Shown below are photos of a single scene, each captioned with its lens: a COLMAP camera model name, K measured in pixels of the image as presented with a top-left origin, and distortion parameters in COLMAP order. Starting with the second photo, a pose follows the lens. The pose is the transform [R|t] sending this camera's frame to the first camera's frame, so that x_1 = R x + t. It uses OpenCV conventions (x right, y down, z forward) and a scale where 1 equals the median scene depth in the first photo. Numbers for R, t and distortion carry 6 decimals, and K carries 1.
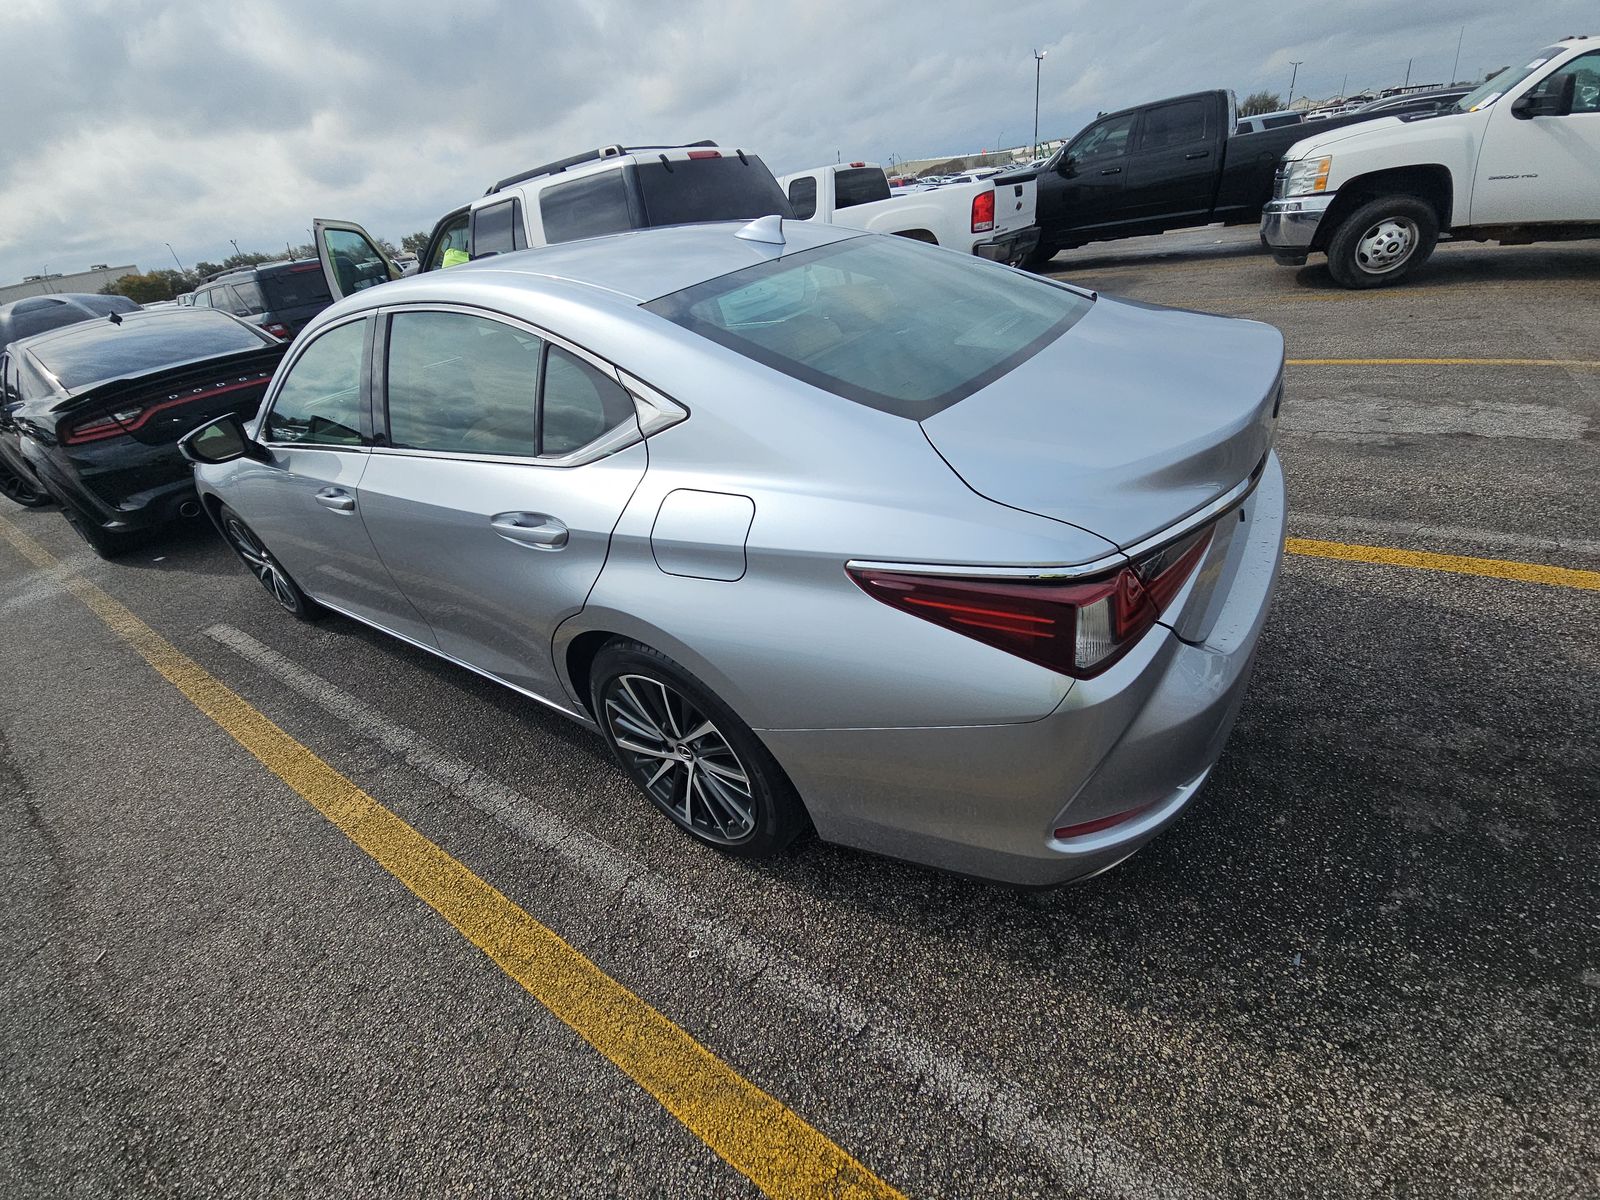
lens RADIAL K [[645.9, 0, 775.6], [0, 645.9, 600.5], [0, 0, 1]] dist [0.019705, -0.014529]
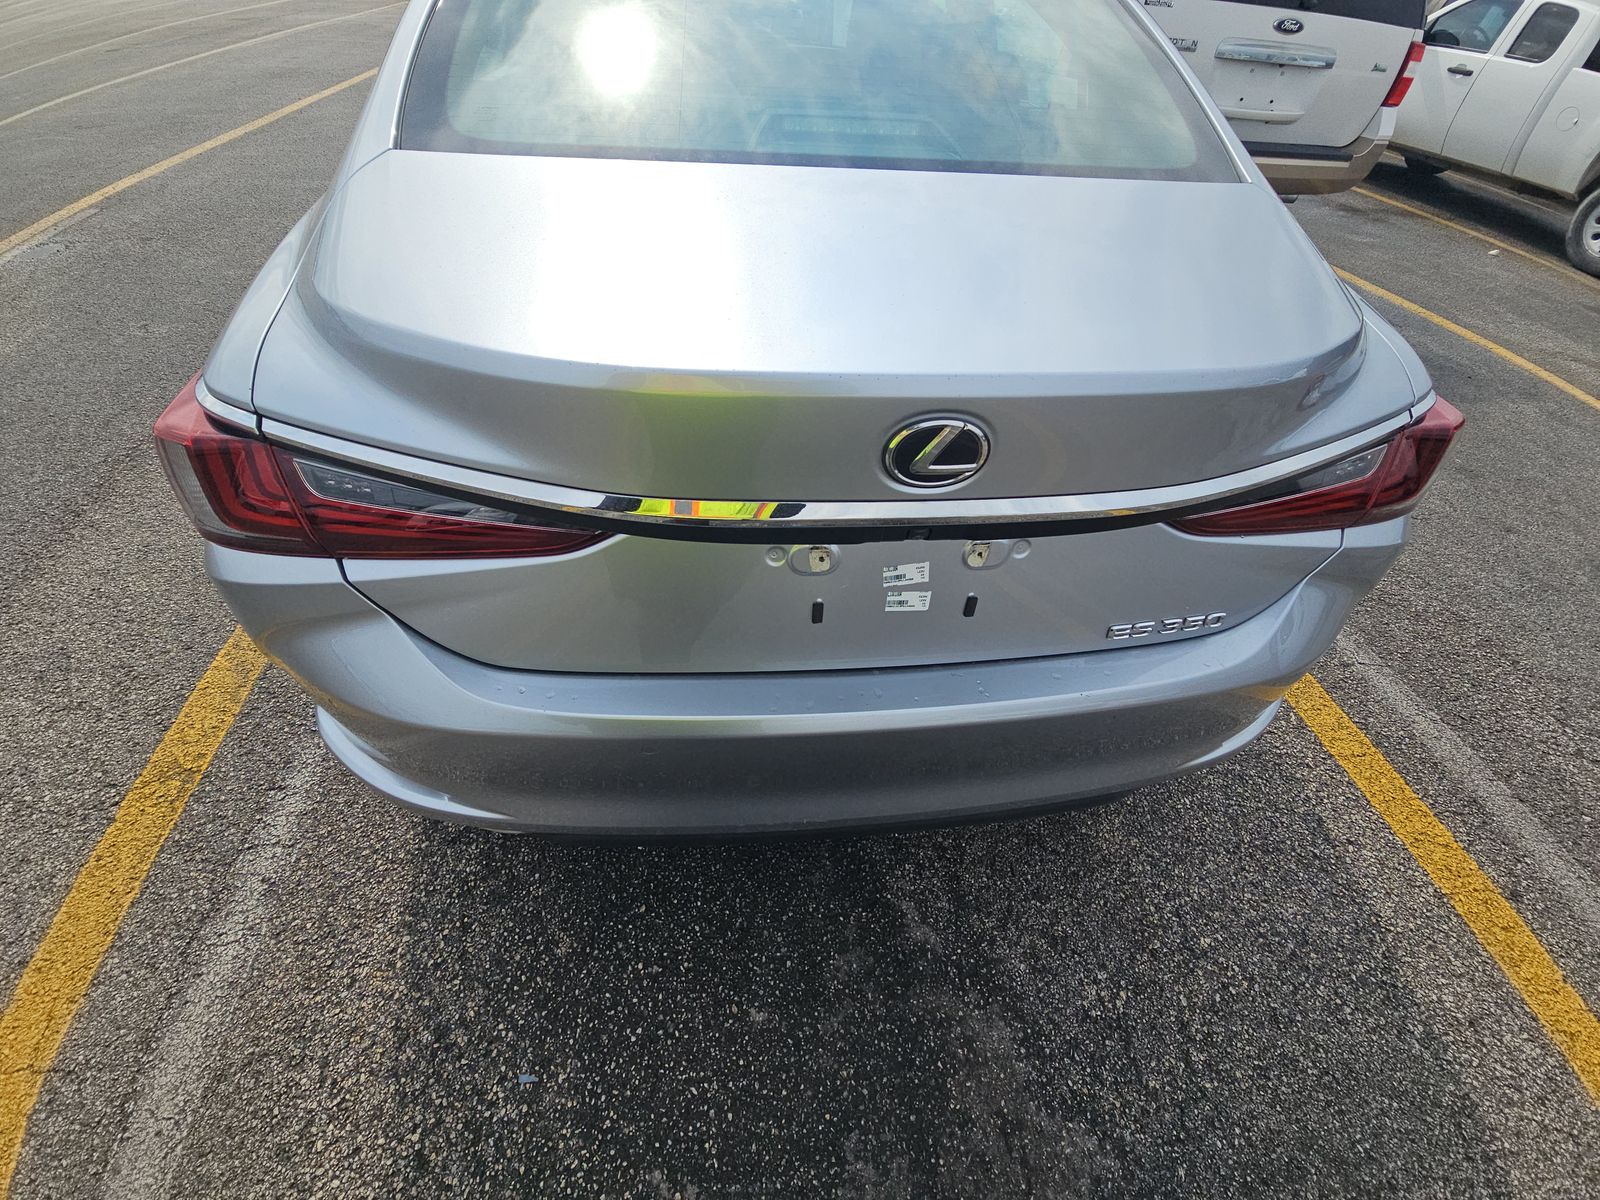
lens RADIAL K [[645.9, 0, 775.6], [0, 645.9, 600.5], [0, 0, 1]] dist [0.019705, -0.014529]
pose [[0.648191, 0.657530, -0.384061, 0.982310], [-0.525861, 0.751307, 0.398758, -0.354618], [0.550743, -0.056509, 0.832760, 0.593642]]
